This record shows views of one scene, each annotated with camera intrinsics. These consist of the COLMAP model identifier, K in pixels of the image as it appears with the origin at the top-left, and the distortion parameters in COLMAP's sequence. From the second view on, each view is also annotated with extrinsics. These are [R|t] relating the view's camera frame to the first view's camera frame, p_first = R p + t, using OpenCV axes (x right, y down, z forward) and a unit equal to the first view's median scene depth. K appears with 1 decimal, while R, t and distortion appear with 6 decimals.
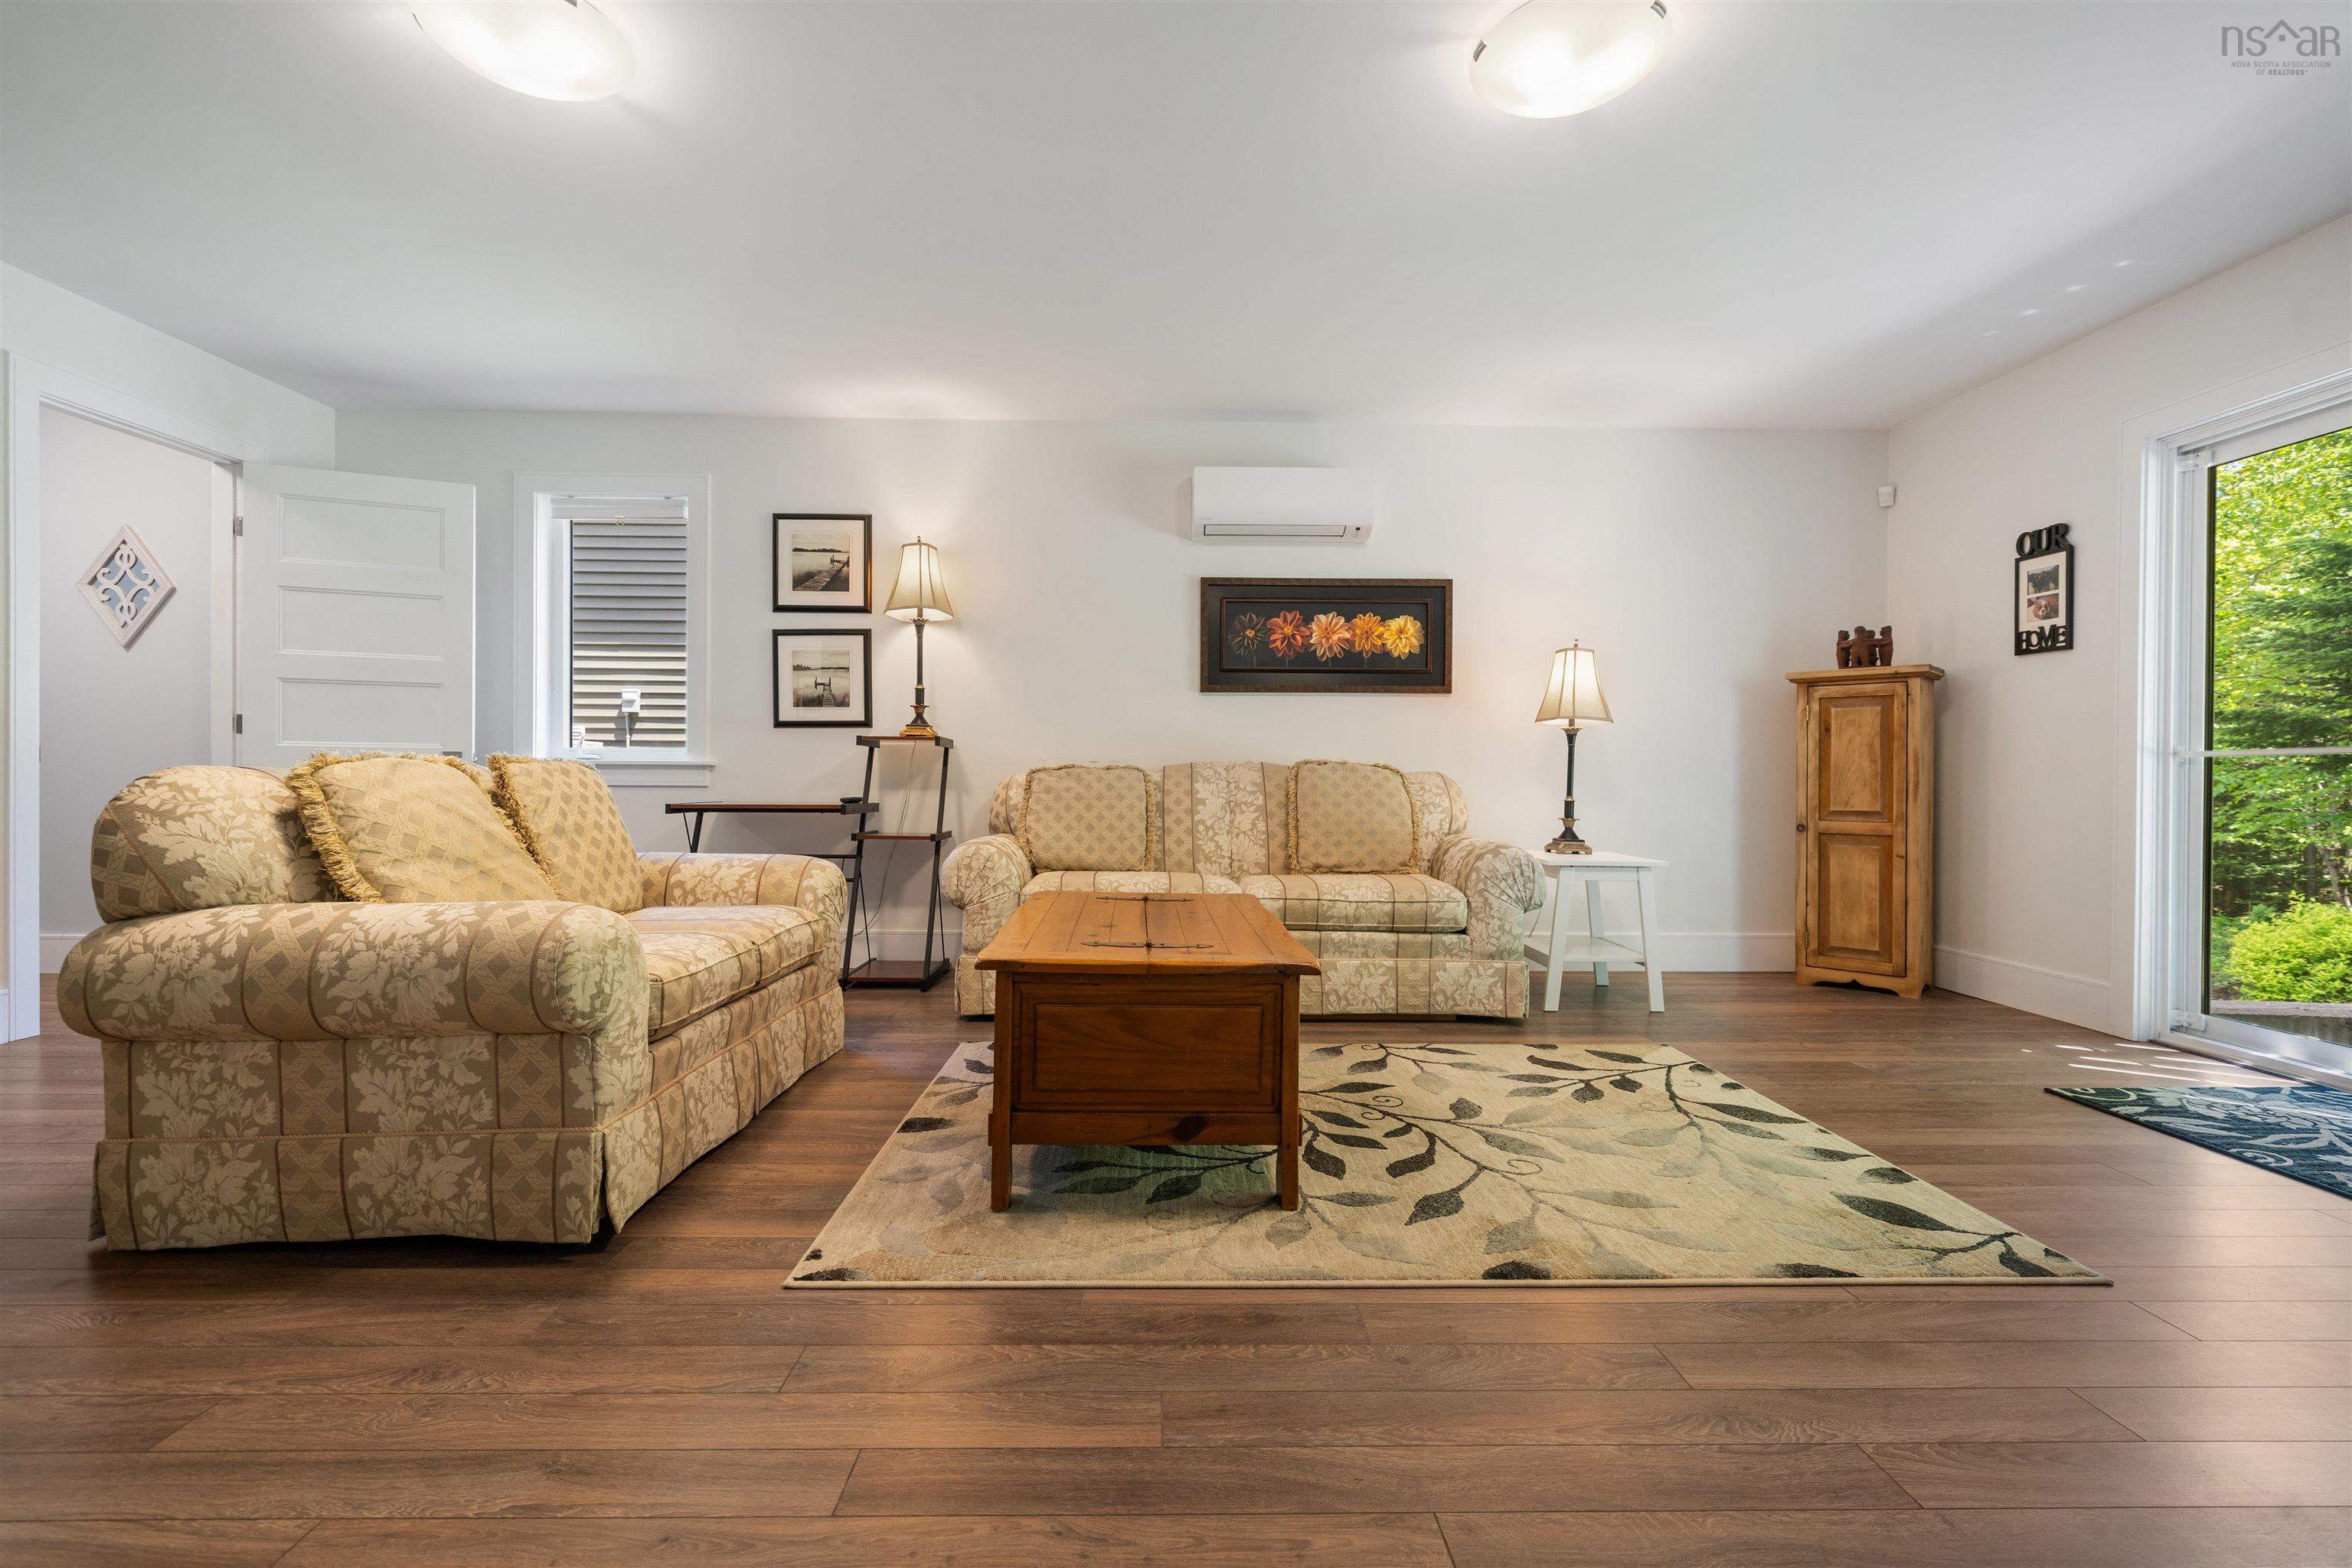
lens RADIAL K [[1055.7, 0, 1176.0], [0, 1055.7, 784.0], [0, 0, 1]] dist [0.001369, 0.000901]
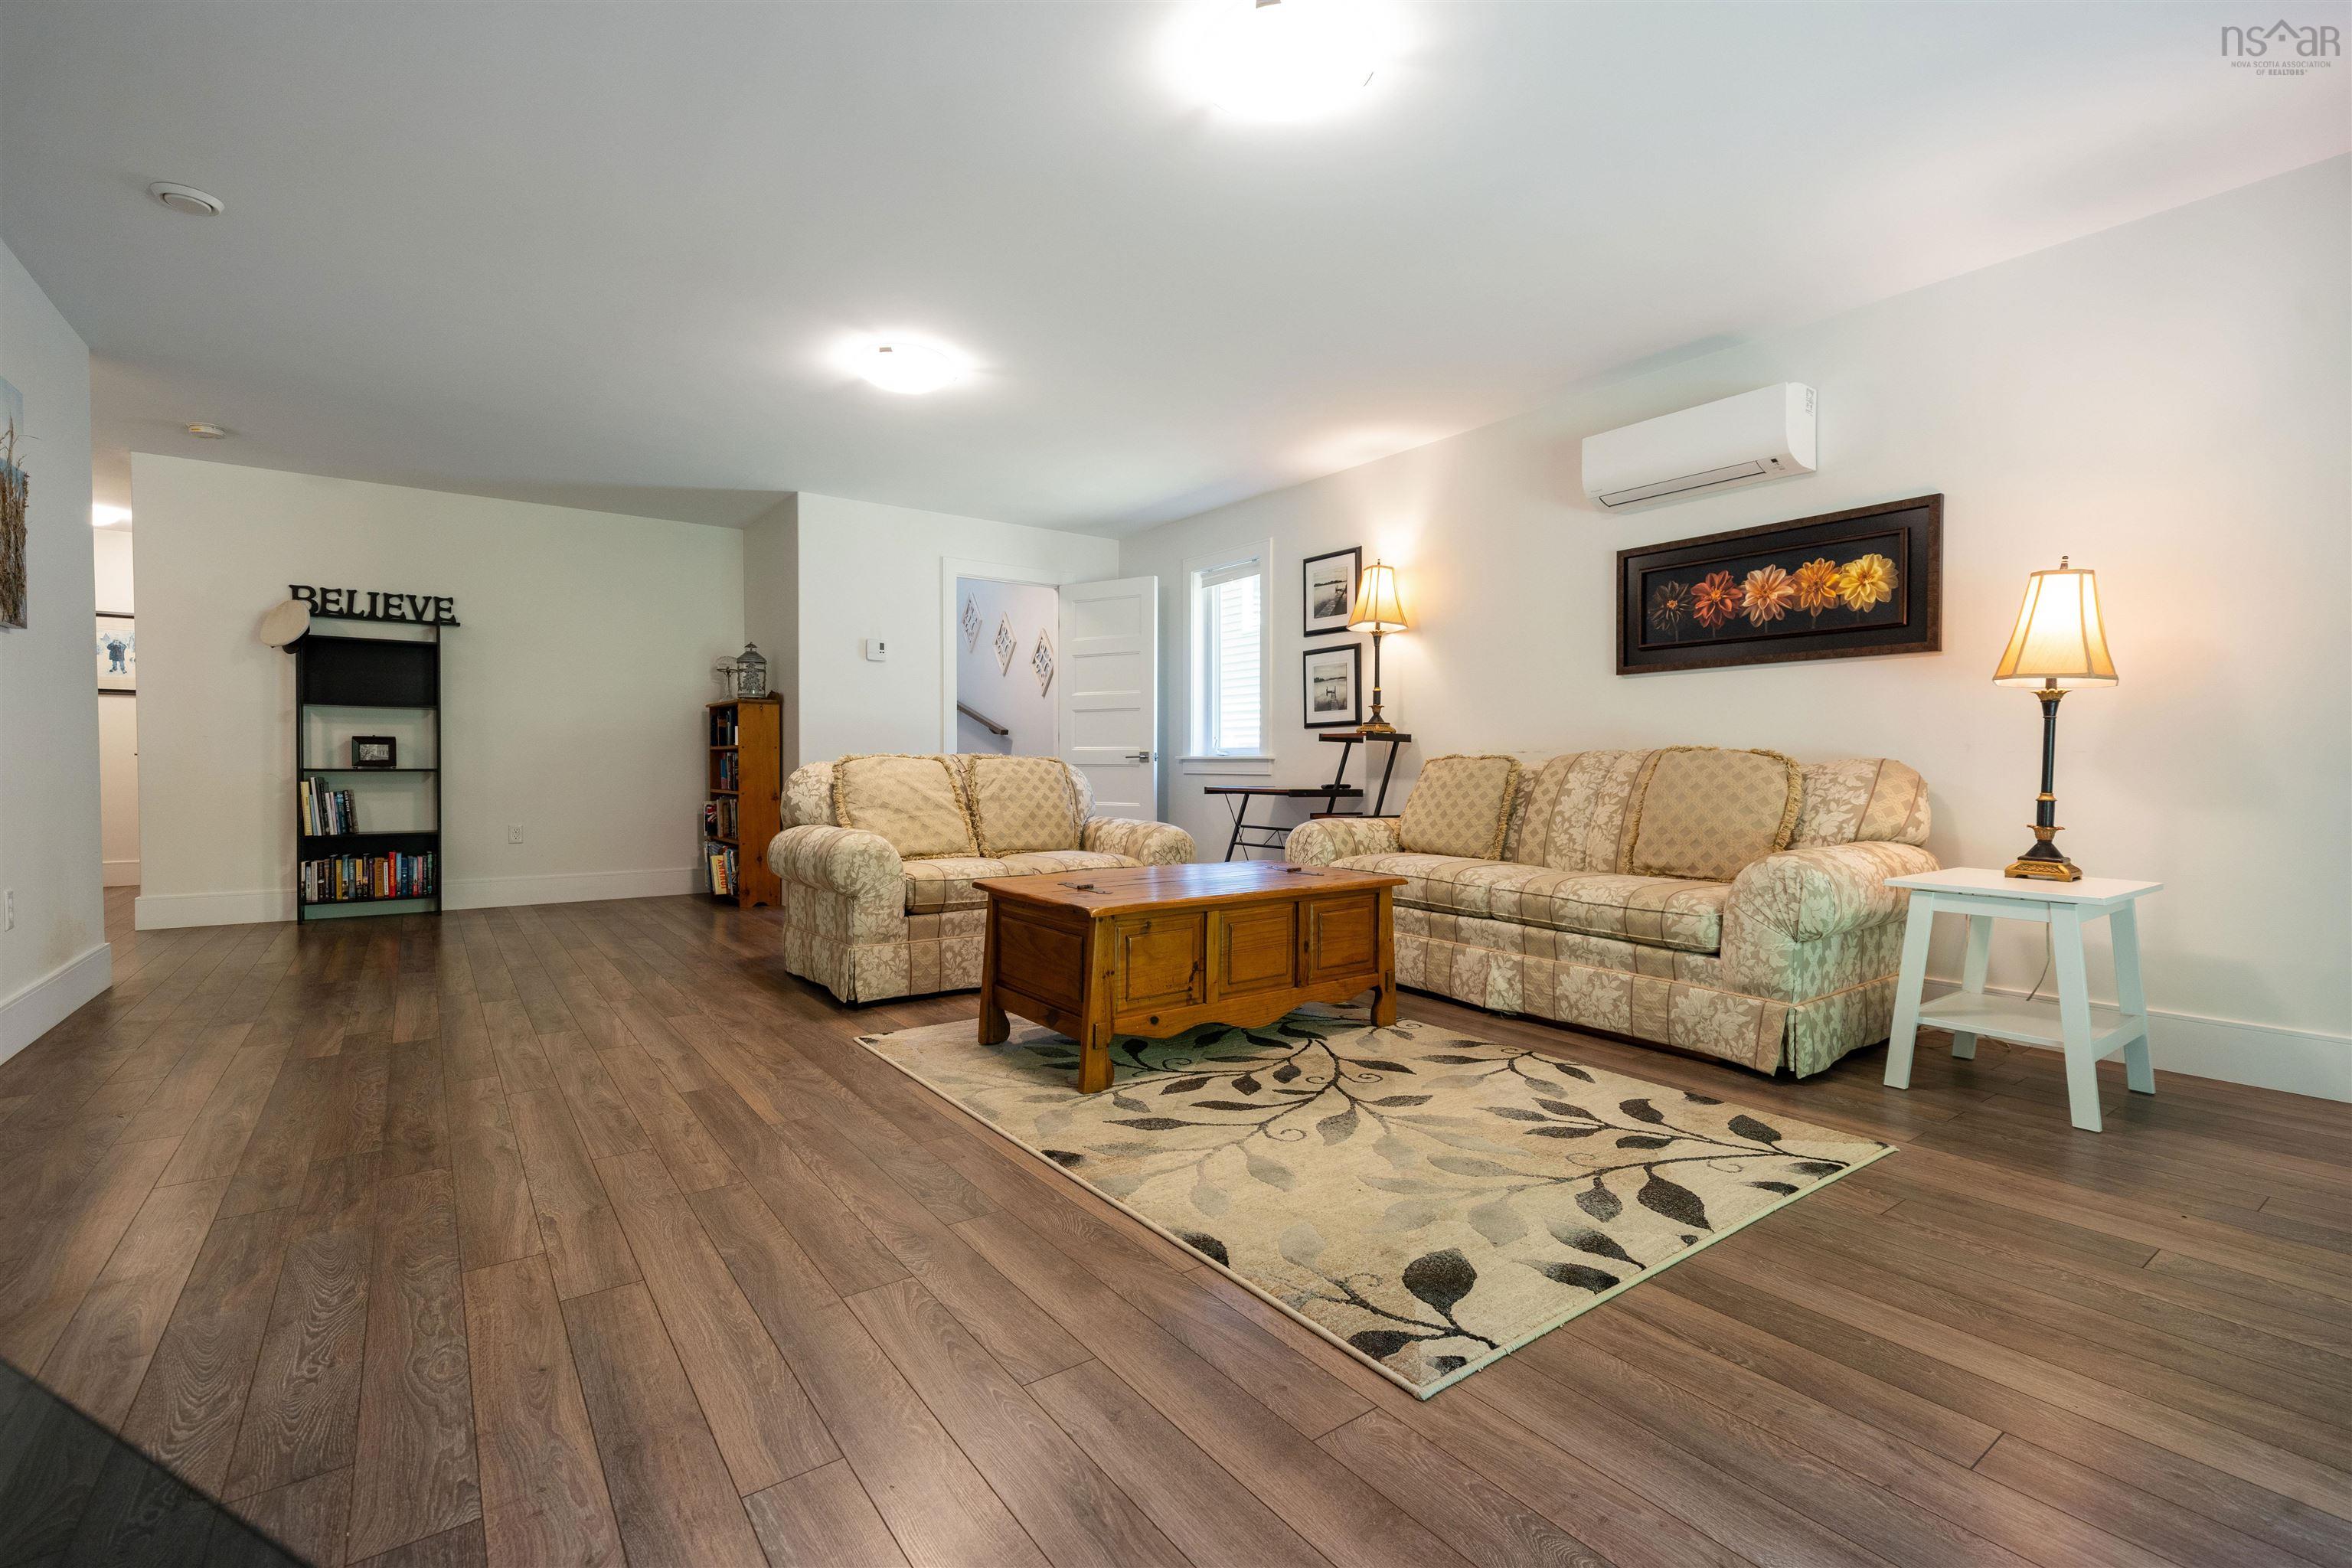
lens RADIAL K [[1041.6, 0, 1176.0], [0, 1041.6, 784.0], [0, 0, 1]] dist [0.001077, -0.000216]
pose [[0.575231, 0.010417, -0.817925, 0.620860], [-0.005645, 0.999946, 0.008765, 0.003213], [0.817972, -0.000424, 0.575258, 0.176041]]
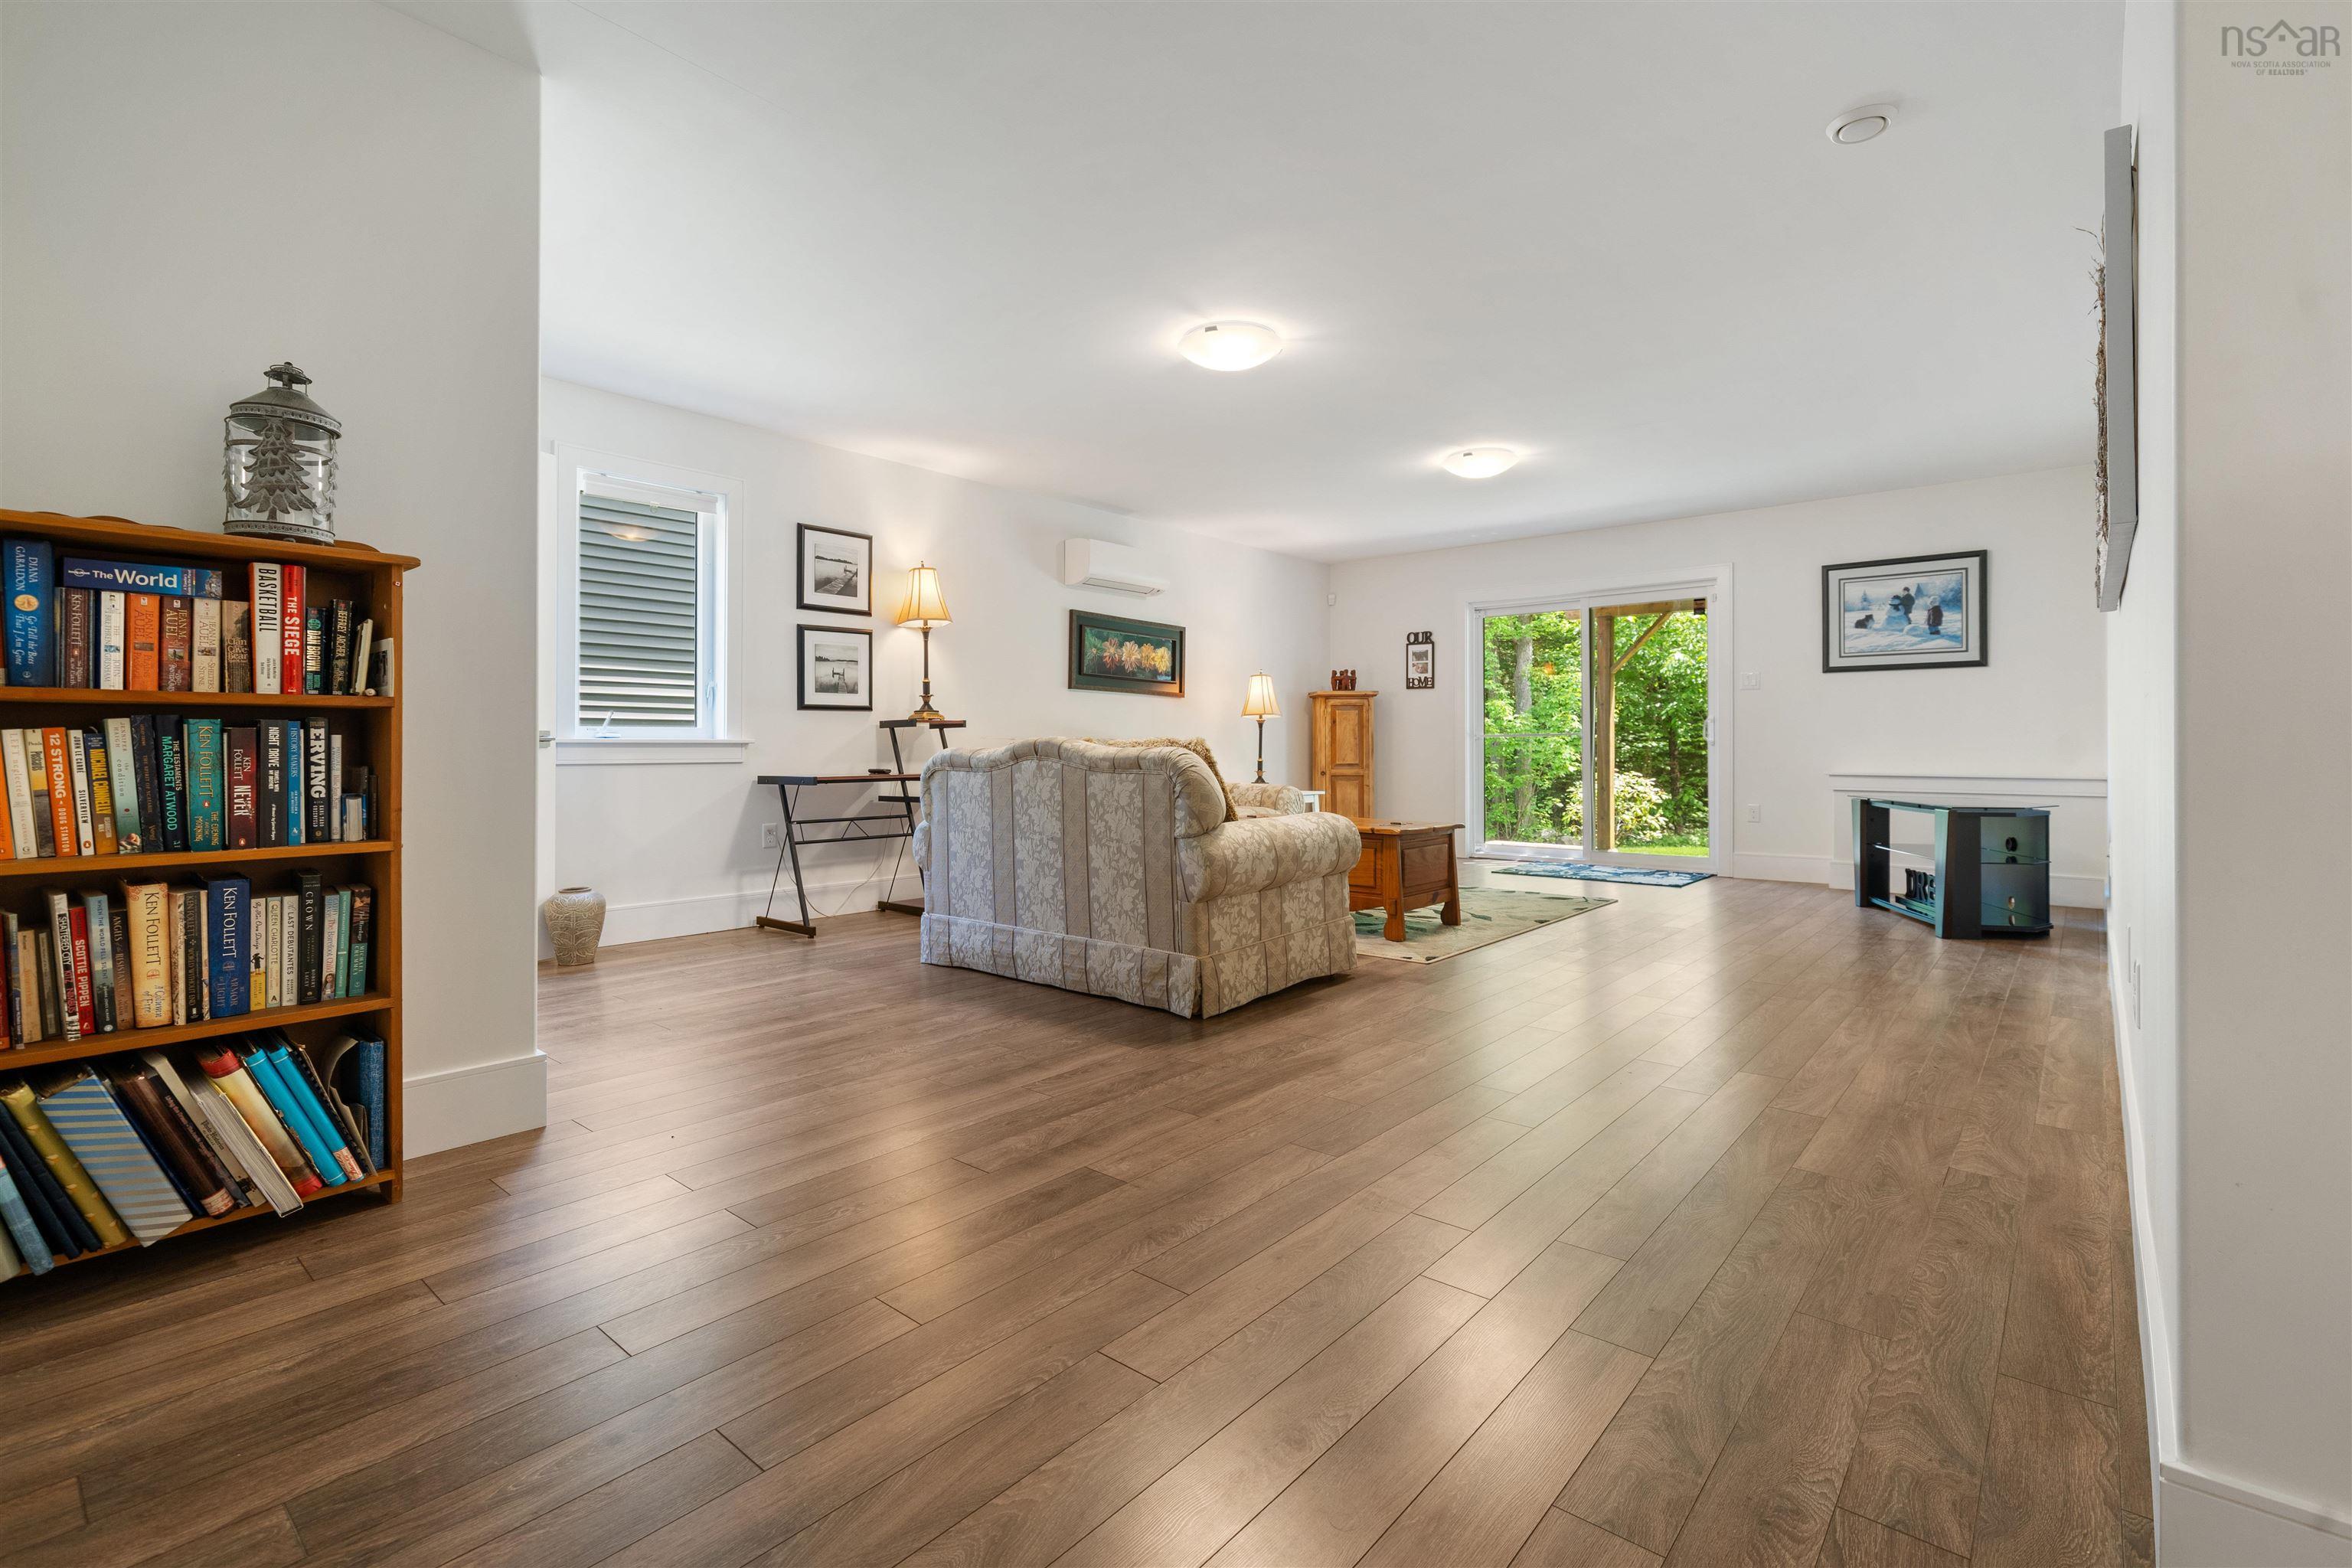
lens RADIAL K [[1064.2, 0, 1175.6], [0, 1064.2, 738.0], [0, 0, 1]] dist [-0.011004, 0.000882]
pose [[0.663041, -0.001717, 0.748581, -1.092301], [0.013563, 0.999861, -0.009720, -0.007375], [-0.748460, 0.016598, 0.662972, -0.073360]]
